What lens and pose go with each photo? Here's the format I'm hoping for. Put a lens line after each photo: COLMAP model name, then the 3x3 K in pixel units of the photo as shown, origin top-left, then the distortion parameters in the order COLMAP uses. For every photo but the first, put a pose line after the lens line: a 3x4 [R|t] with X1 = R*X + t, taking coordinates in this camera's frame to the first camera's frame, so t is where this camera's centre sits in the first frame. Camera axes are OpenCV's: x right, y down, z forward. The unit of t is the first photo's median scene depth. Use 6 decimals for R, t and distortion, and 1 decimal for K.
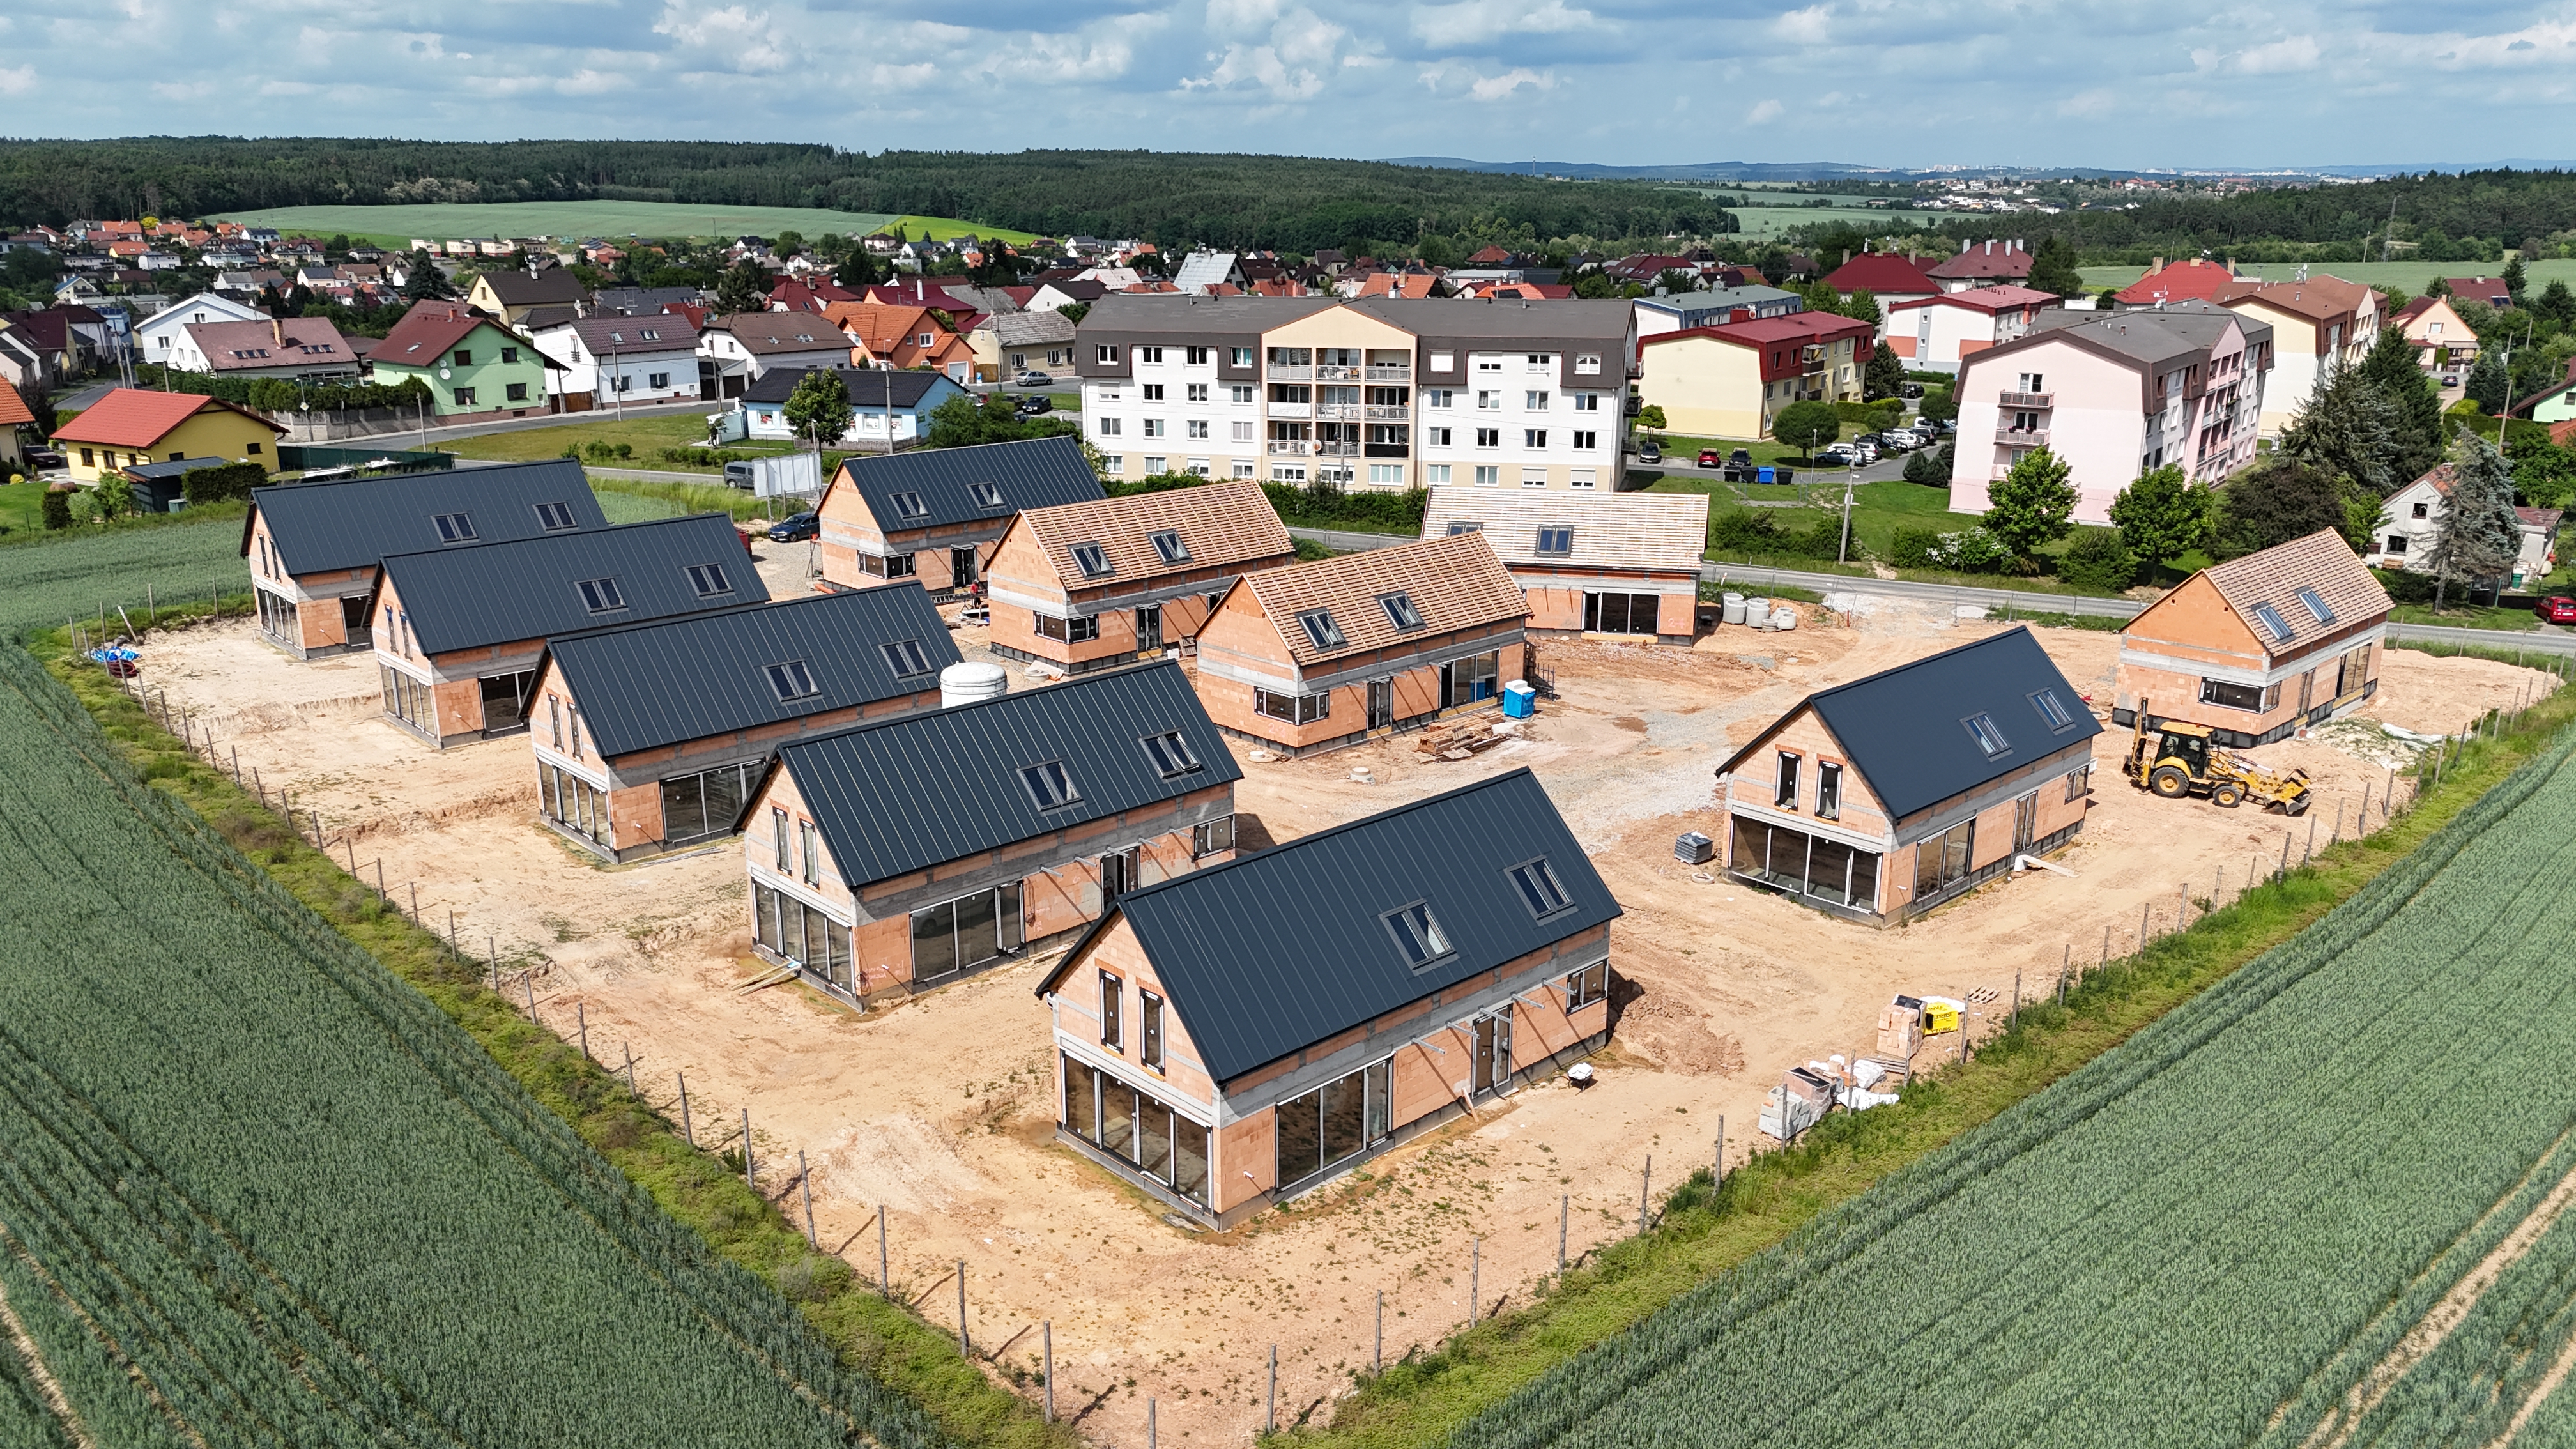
lens RADIAL K [[1892.1, 0, 1279.9], [0, 1892.1, 760.1], [0, 0, 1]] dist [0.067312, -0.064377]
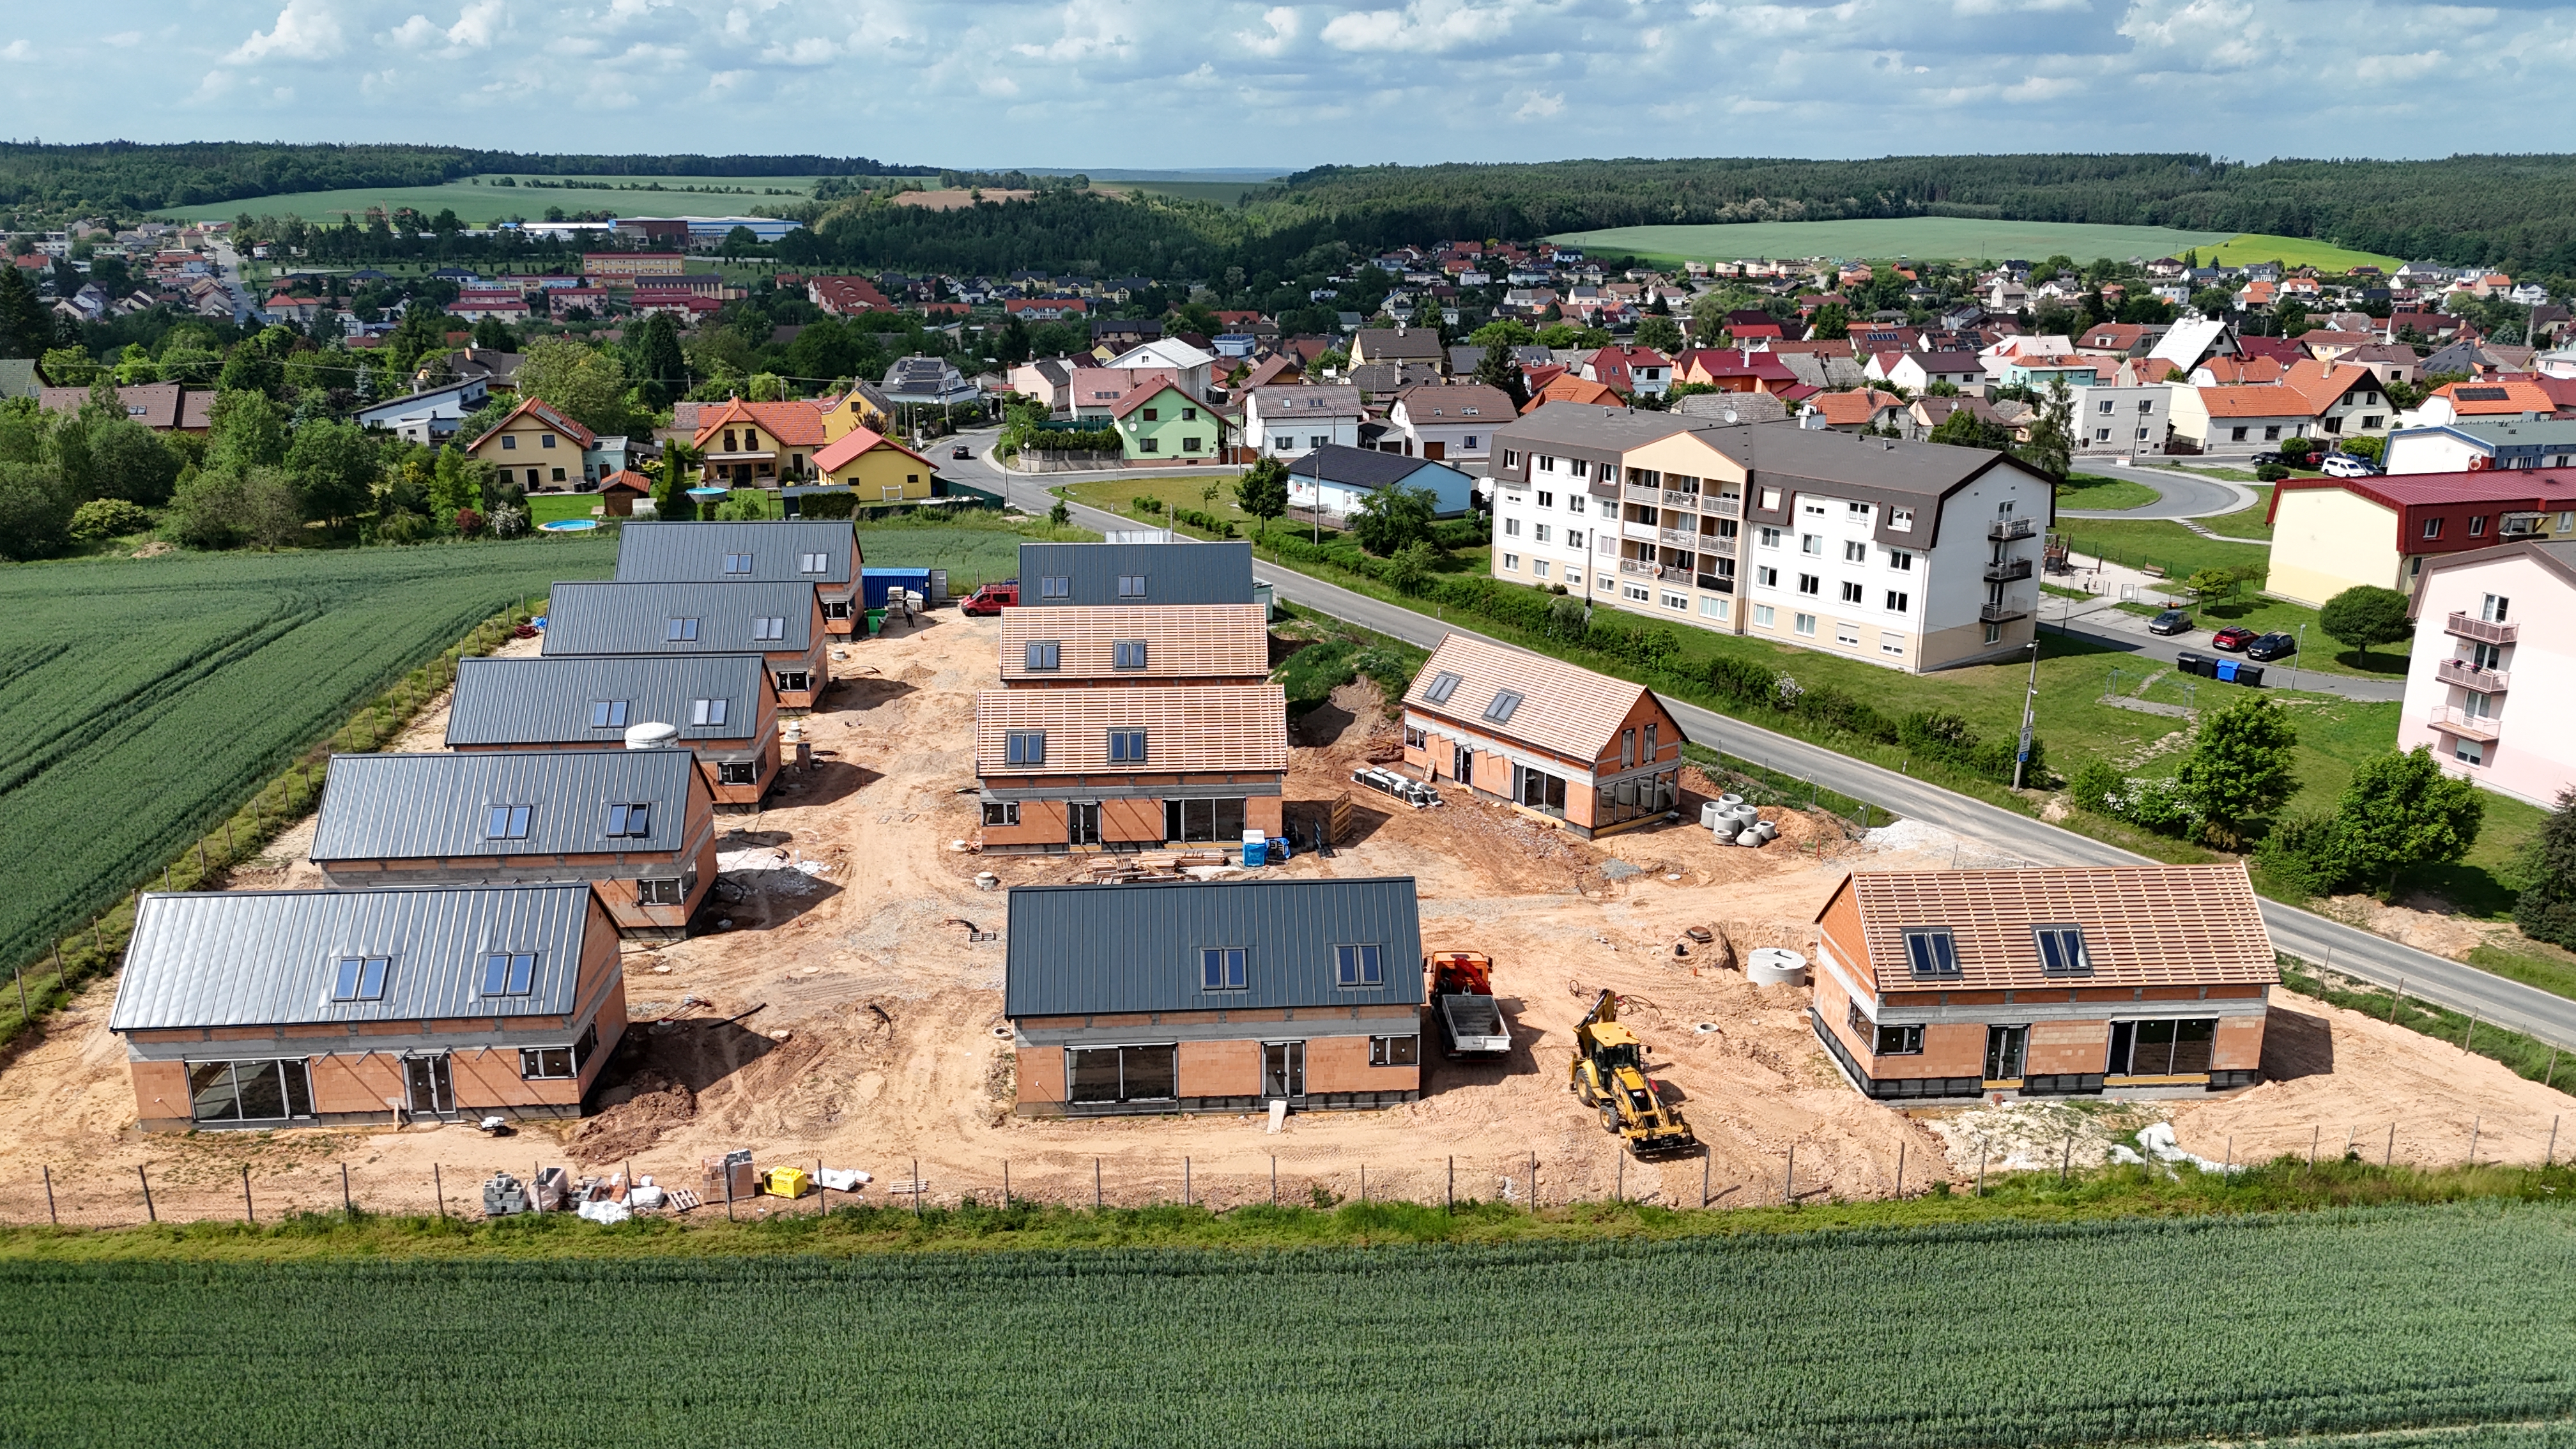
lens RADIAL K [[1892.1, 0, 1283.6], [0, 1892.1, 736.5], [0, 0, 1]] dist [0.067312, -0.064377]
pose [[0.773272, 0.177072, -0.608849, 0.488226], [-0.185732, 0.981352, 0.049517, -0.094330], [0.606263, 0.074792, 0.791739, 0.109816]]
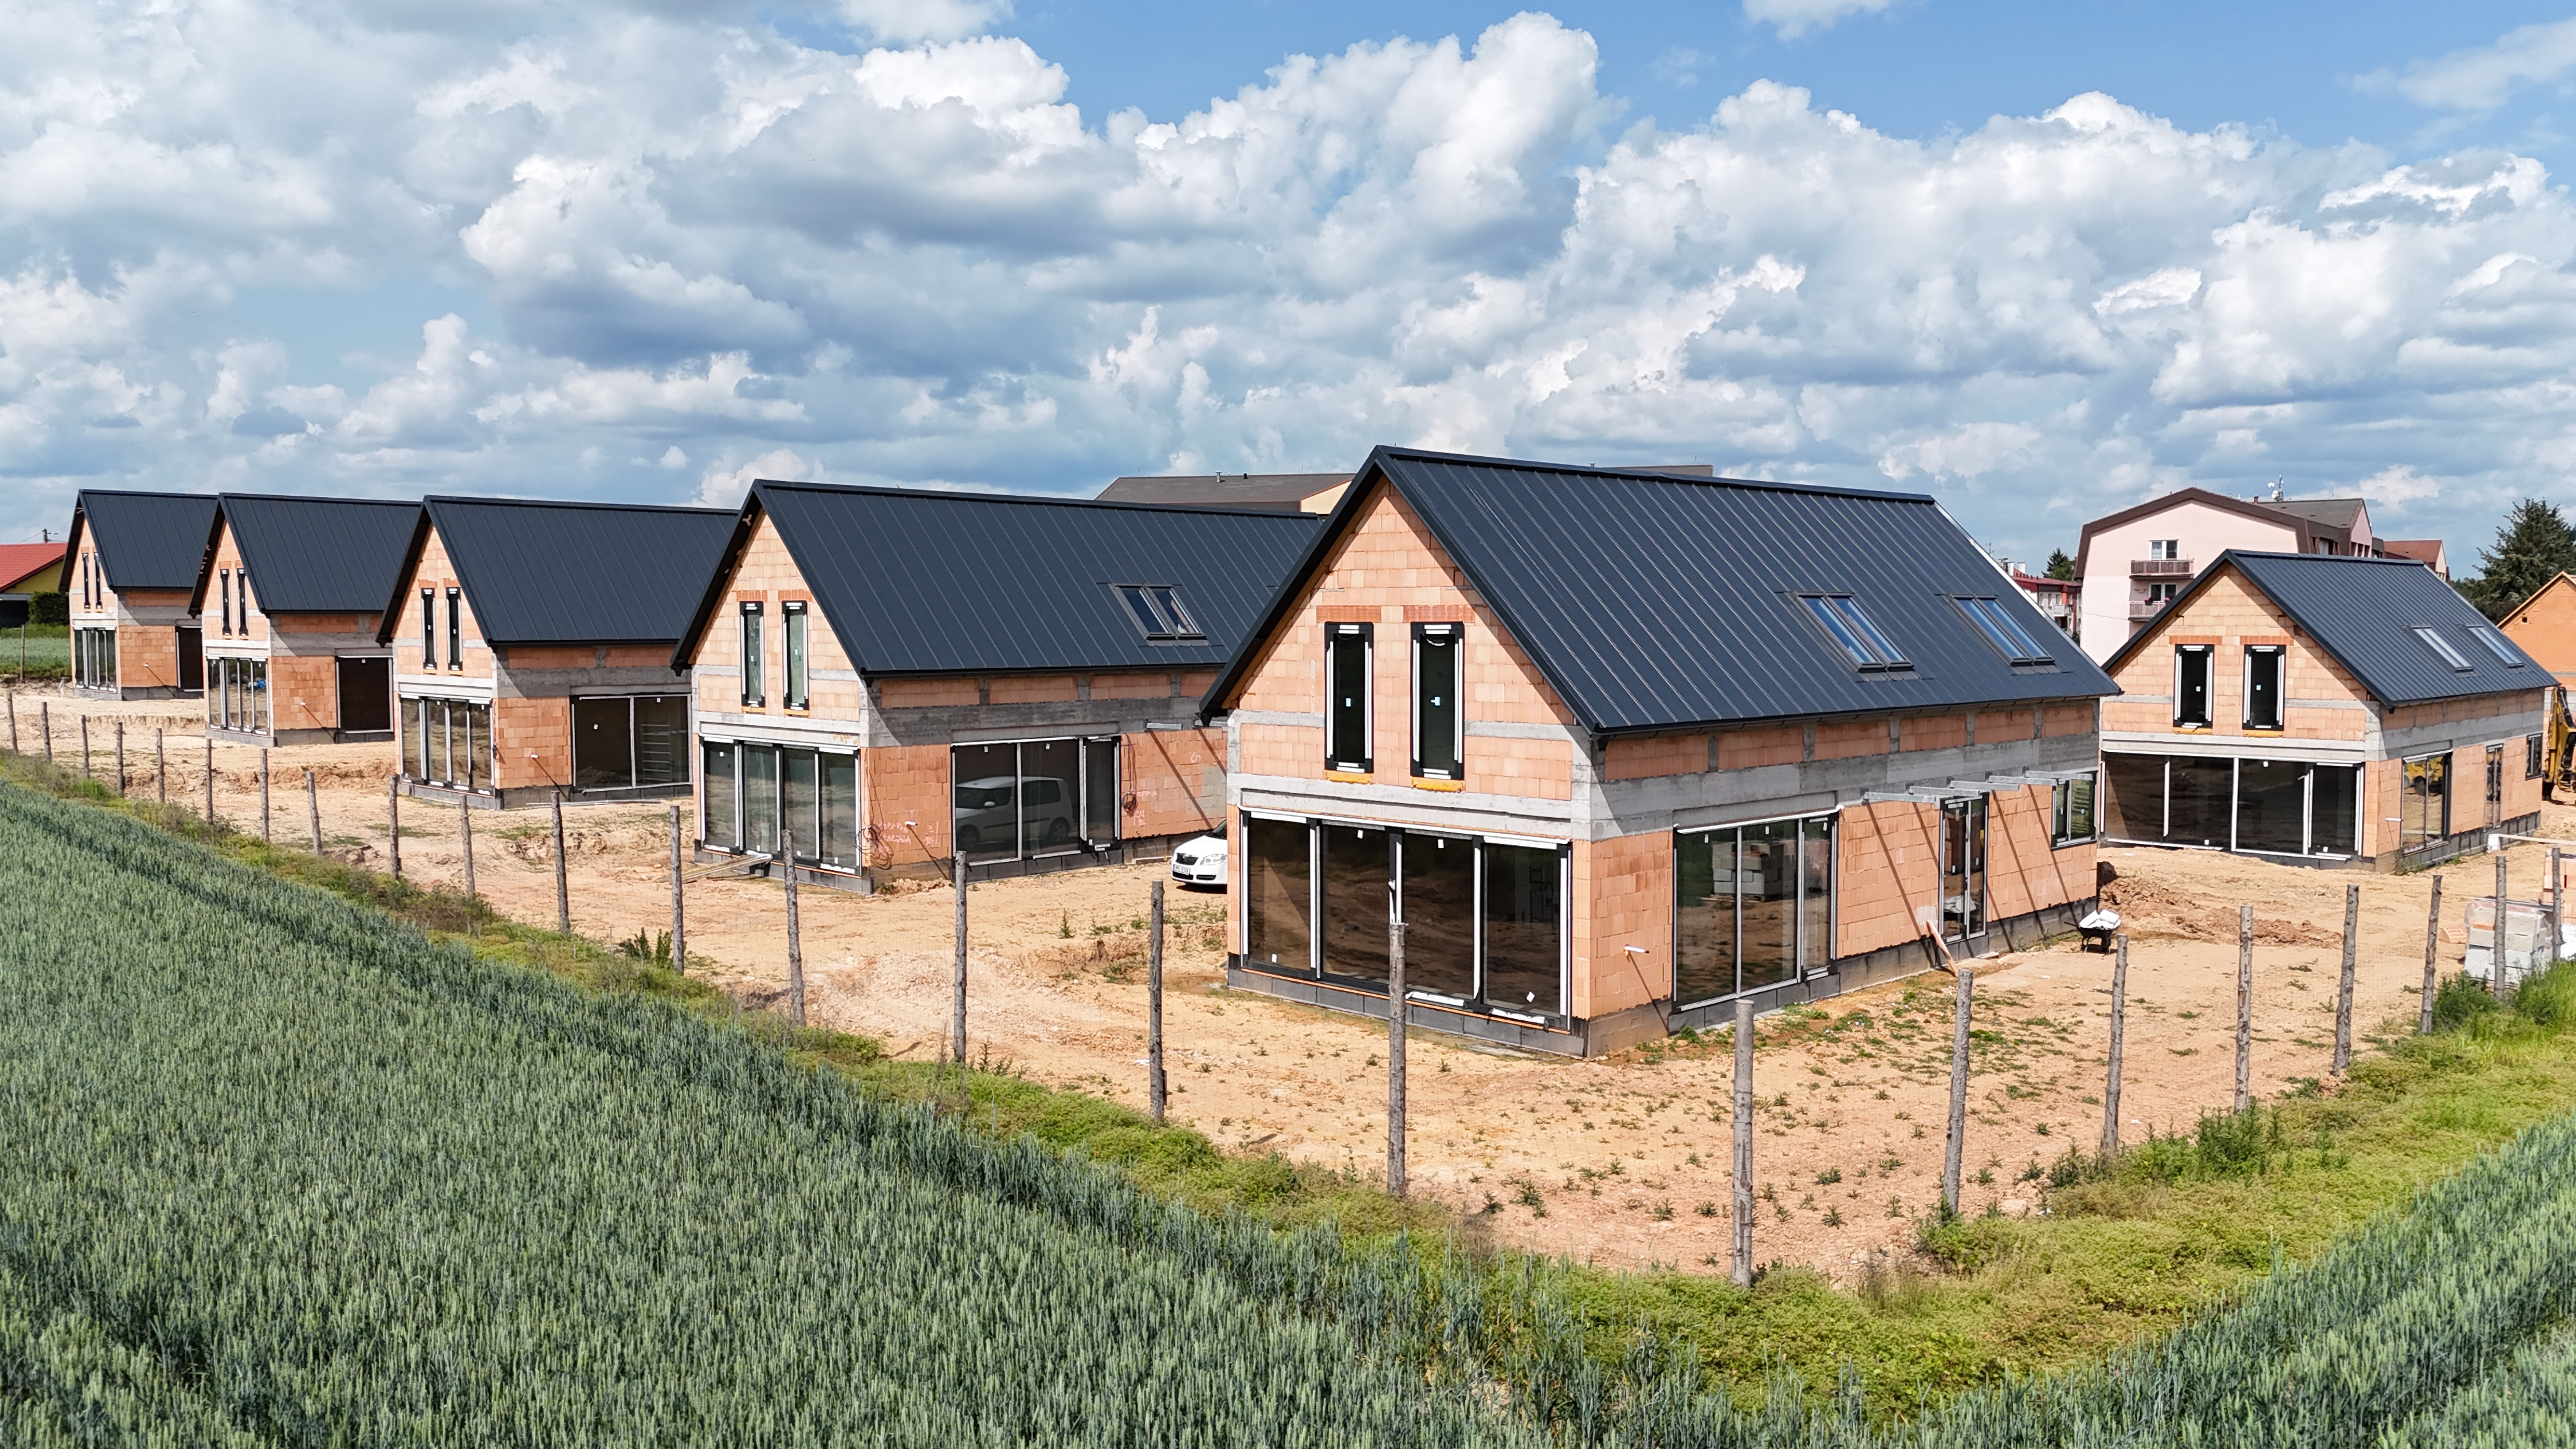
lens RADIAL K [[1892.1, 0, 1274.8], [0, 1892.1, 746.2], [0, 0, 1]] dist [0.067312, -0.064377]
pose [[0.999716, -0.000778, 0.023834, -0.042644], [0.006269, 0.972891, -0.231179, 0.094298], [-0.023008, 0.231263, 0.972619, 0.159978]]
